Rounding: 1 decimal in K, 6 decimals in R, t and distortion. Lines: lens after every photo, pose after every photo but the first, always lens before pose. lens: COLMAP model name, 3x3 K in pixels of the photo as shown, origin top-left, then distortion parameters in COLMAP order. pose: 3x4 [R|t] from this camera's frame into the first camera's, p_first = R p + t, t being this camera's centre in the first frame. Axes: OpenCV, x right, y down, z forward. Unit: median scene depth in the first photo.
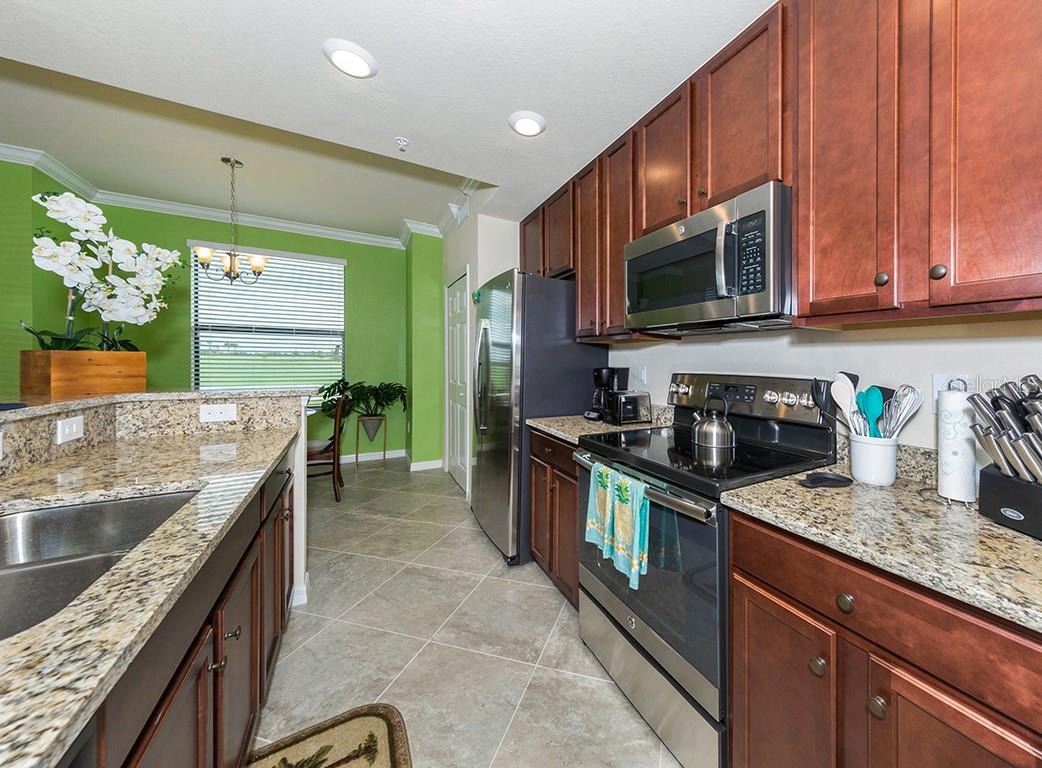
lens RADIAL K [[369.4, 0, 564.2], [0, 369.4, 359.7], [0, 0, 1]] dist [0.000703, -0.000066]
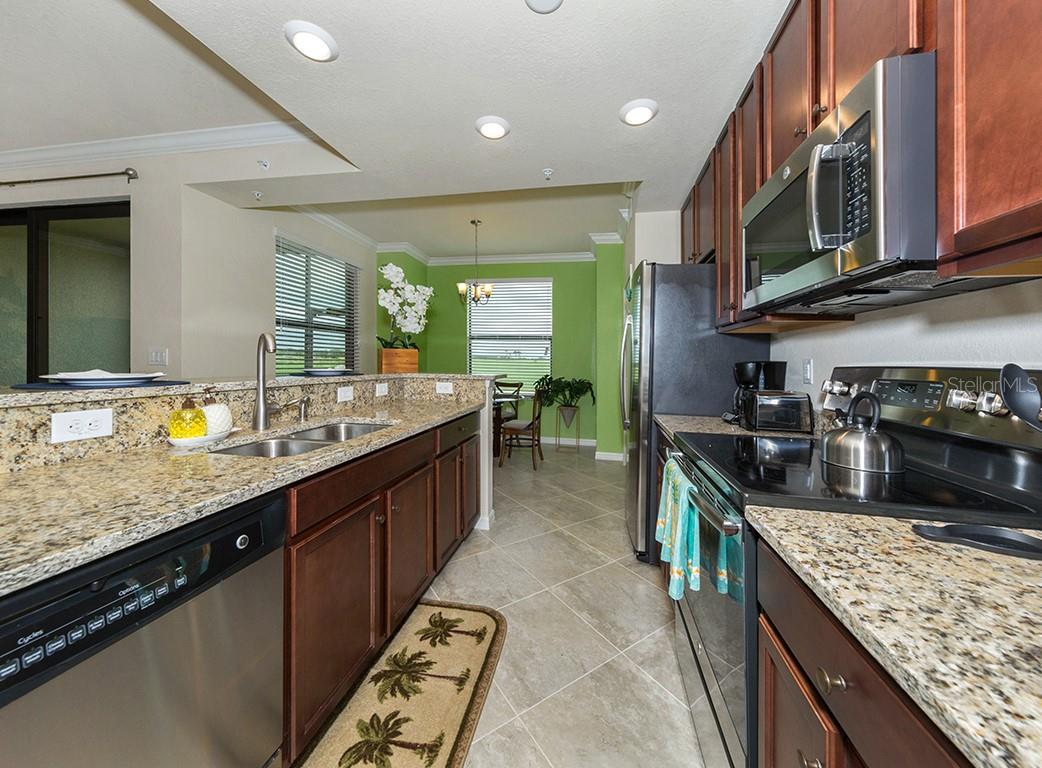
lens RADIAL K [[365.3, 0, 522.4], [0, 365.3, 363.6], [0, 0, 1]] dist [0.001424, -0.003020]
pose [[0.750628, 0.007743, -0.660679, 0.363888], [-0.010253, 0.999947, 0.000070, 0.042682], [0.660645, 0.006721, 0.750668, 0.069067]]
